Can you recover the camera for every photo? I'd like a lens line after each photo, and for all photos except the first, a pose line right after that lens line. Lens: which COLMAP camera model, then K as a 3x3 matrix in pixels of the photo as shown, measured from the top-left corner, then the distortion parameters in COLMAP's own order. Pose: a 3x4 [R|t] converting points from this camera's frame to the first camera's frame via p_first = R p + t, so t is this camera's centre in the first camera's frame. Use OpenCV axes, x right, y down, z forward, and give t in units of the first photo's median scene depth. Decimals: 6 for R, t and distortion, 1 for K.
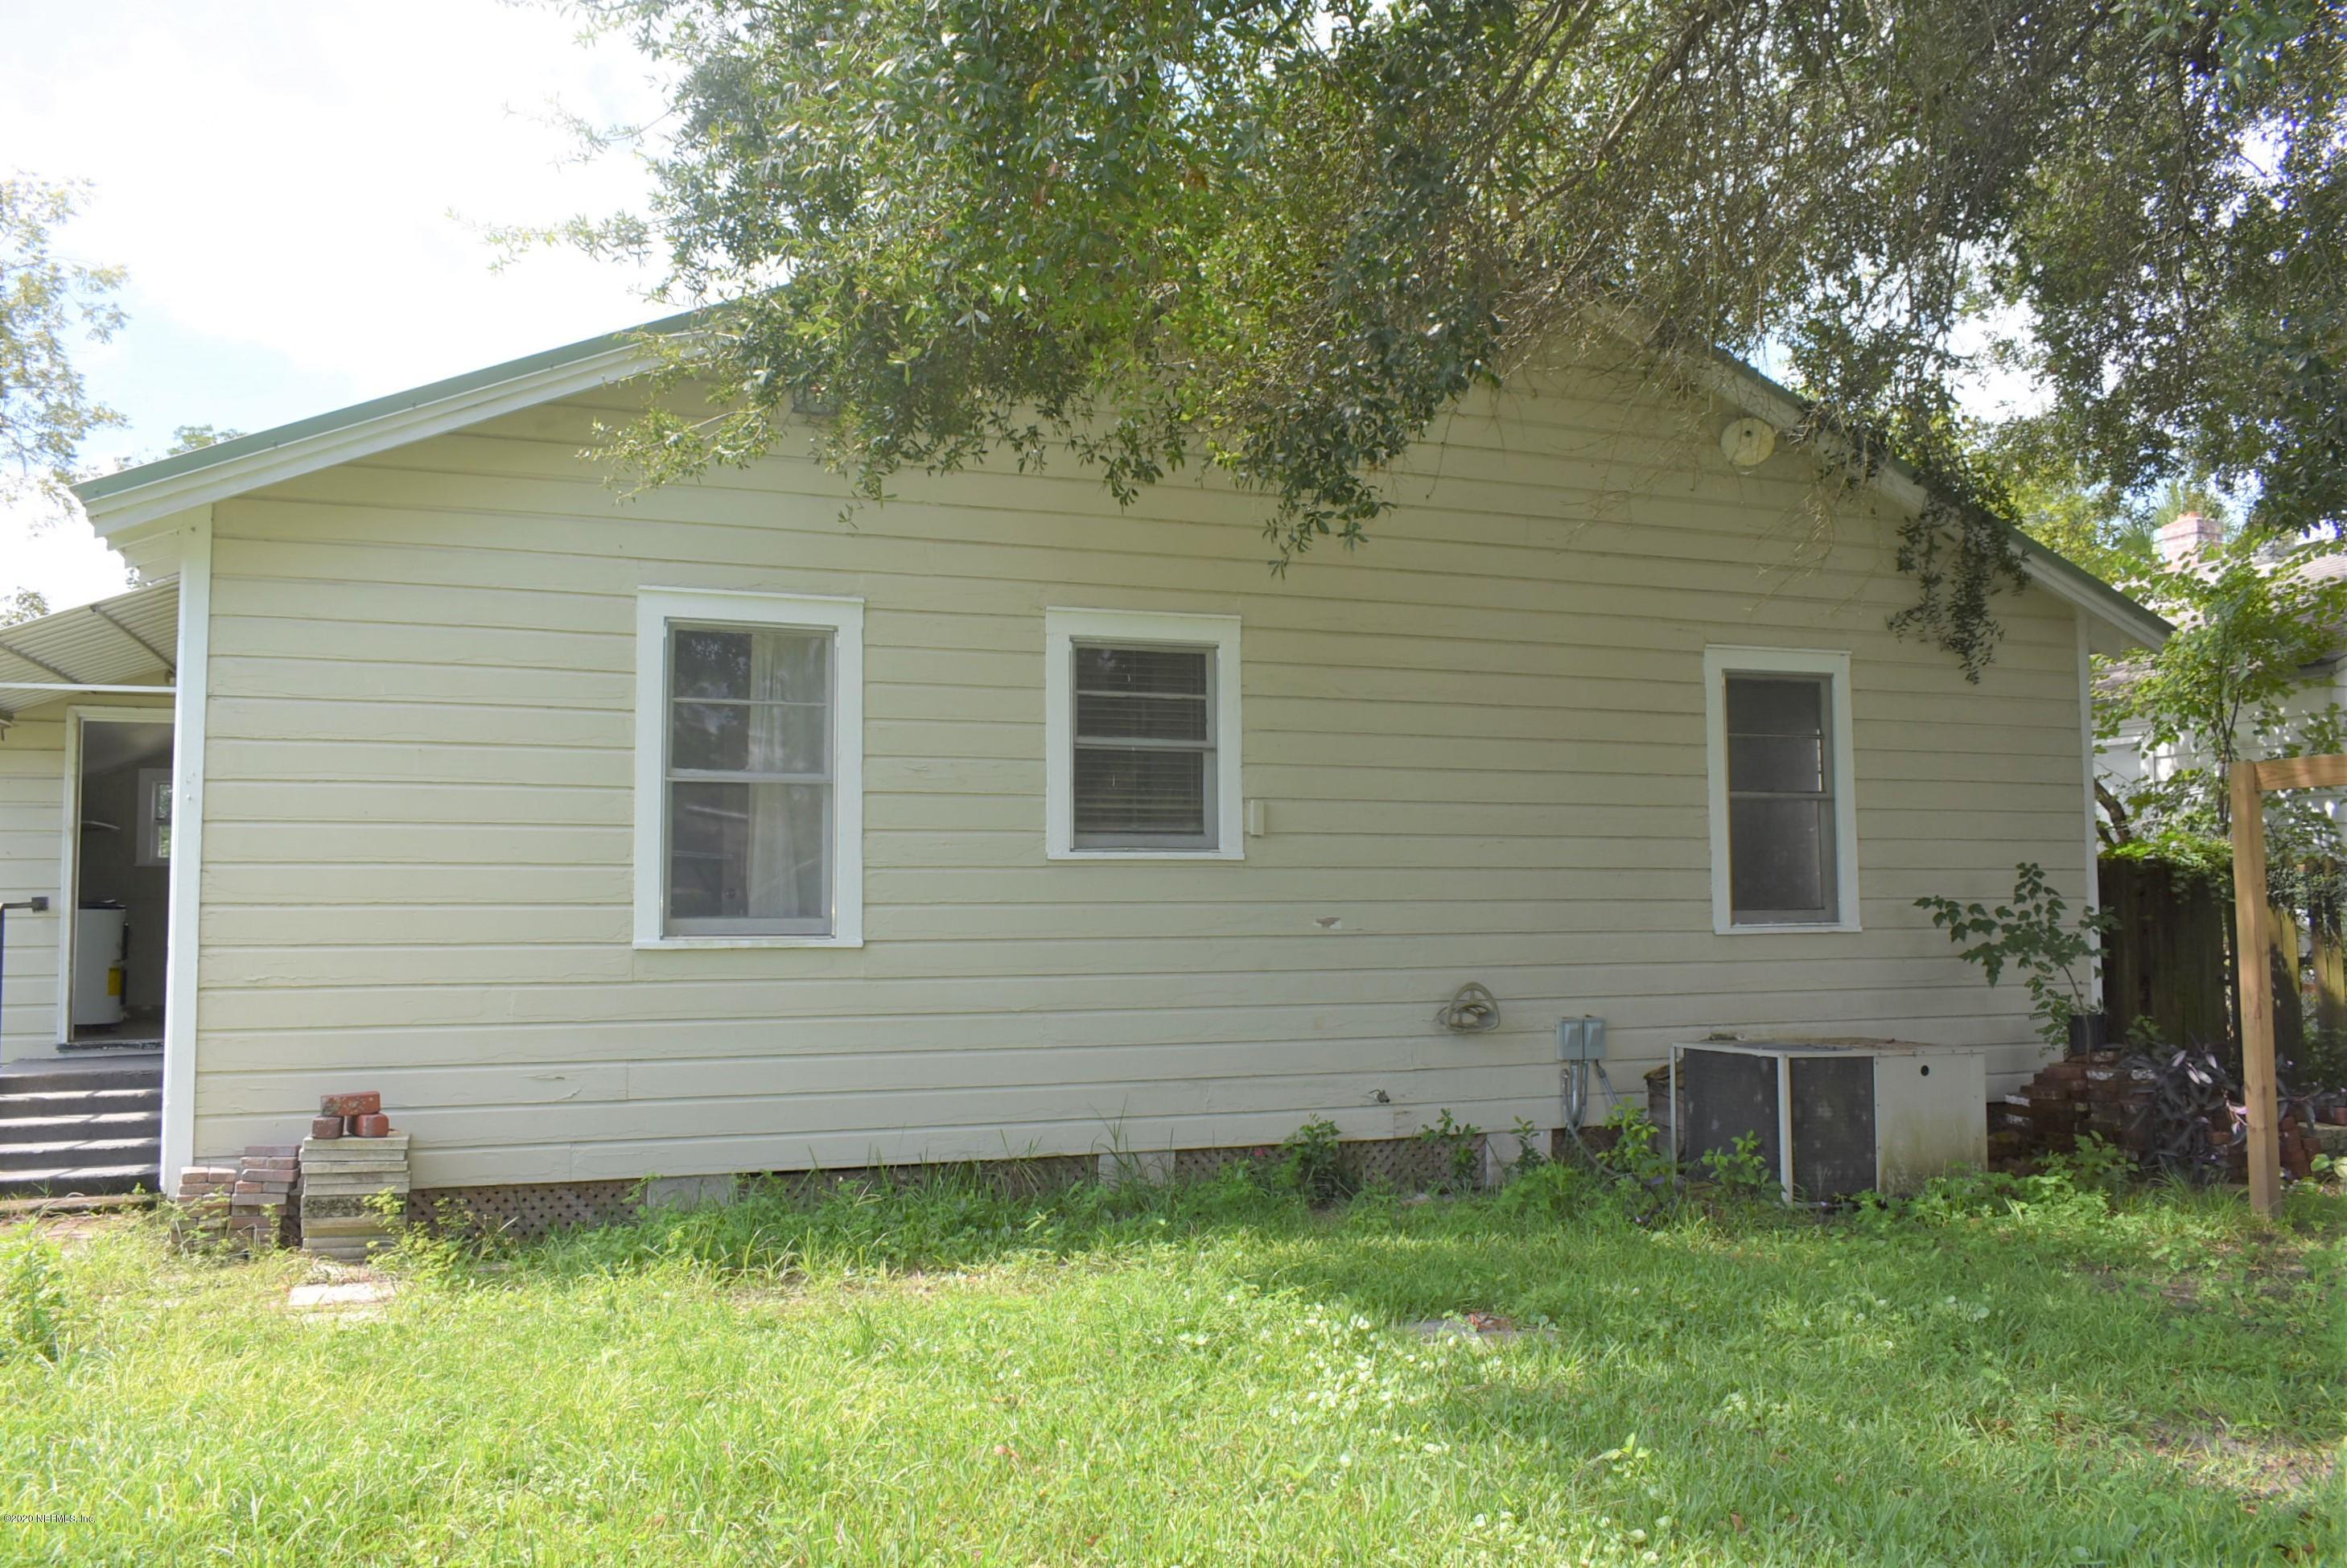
lens RADIAL K [[1807.8, 0, 1171.5], [0, 1807.8, 788.3], [0, 0, 1]] dist [-0.018635, 0.011180]
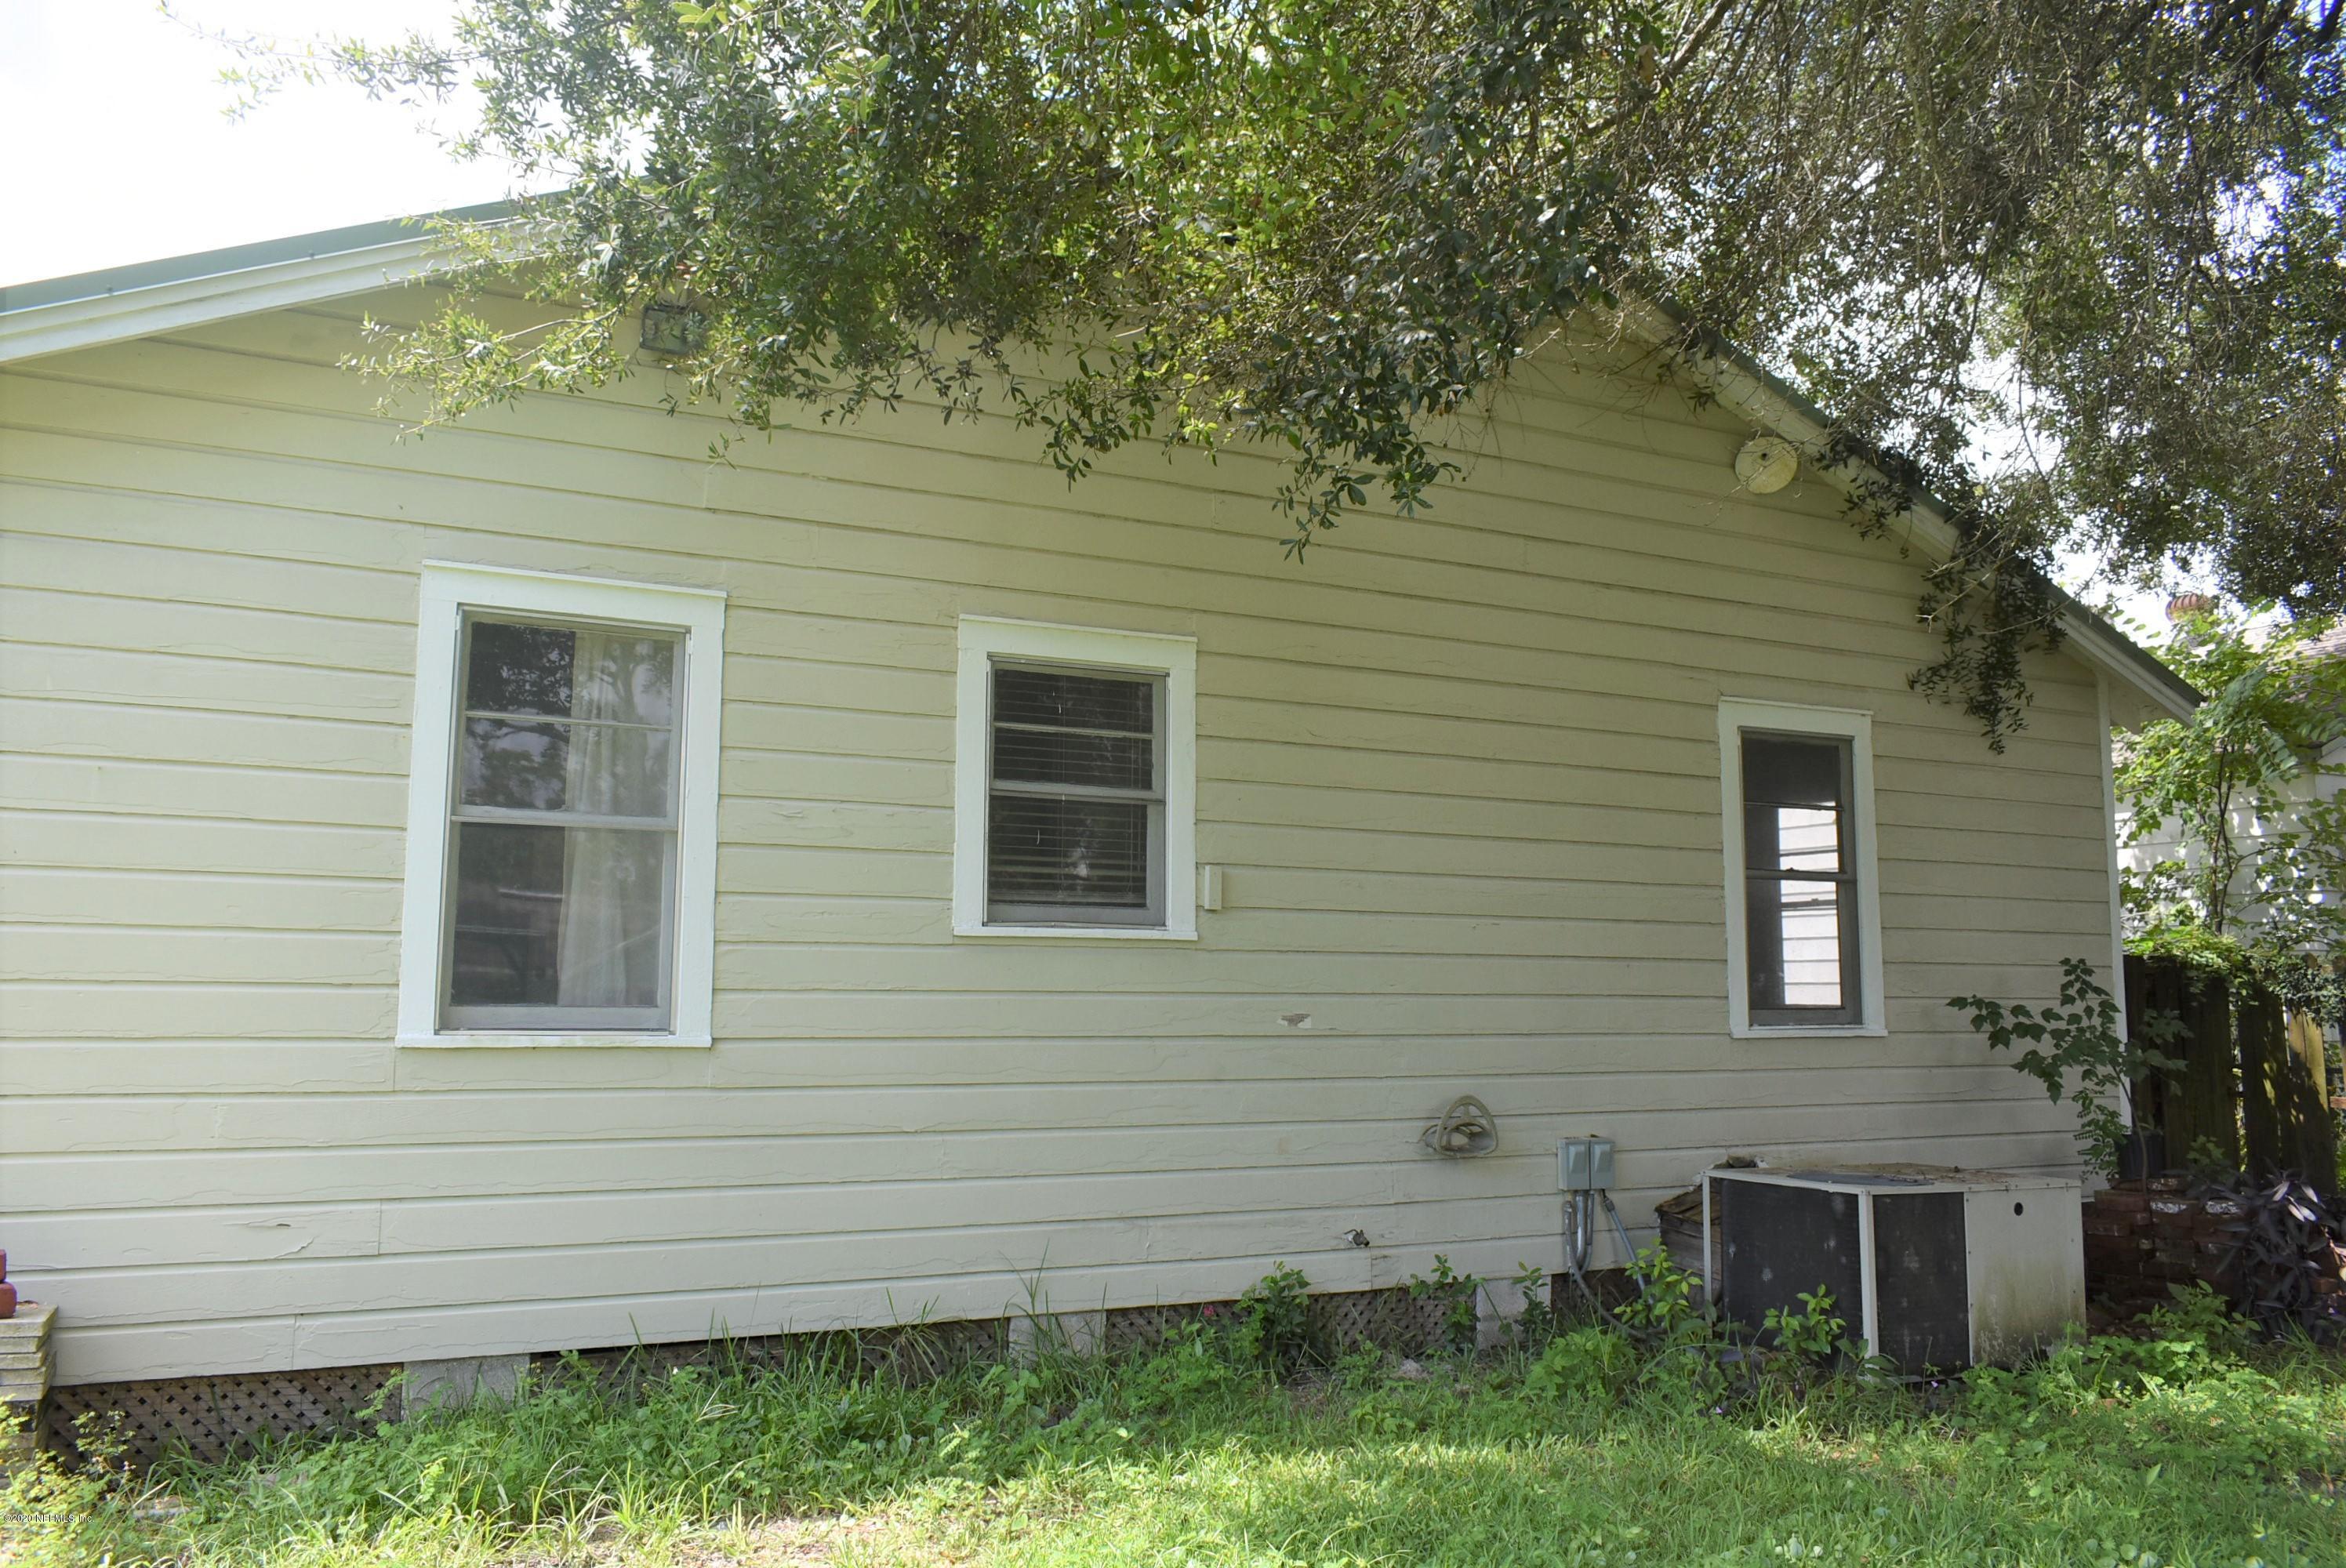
lens RADIAL K [[1807.0, 0, 1175.0], [0, 1807.0, 778.4], [0, 0, 1]] dist [-0.018635, 0.011180]
pose [[0.995274, 0.023725, 0.094166, -0.048514], [-0.018595, 0.998314, -0.054989, 0.012756], [-0.095312, 0.052978, 0.994037, 0.211174]]
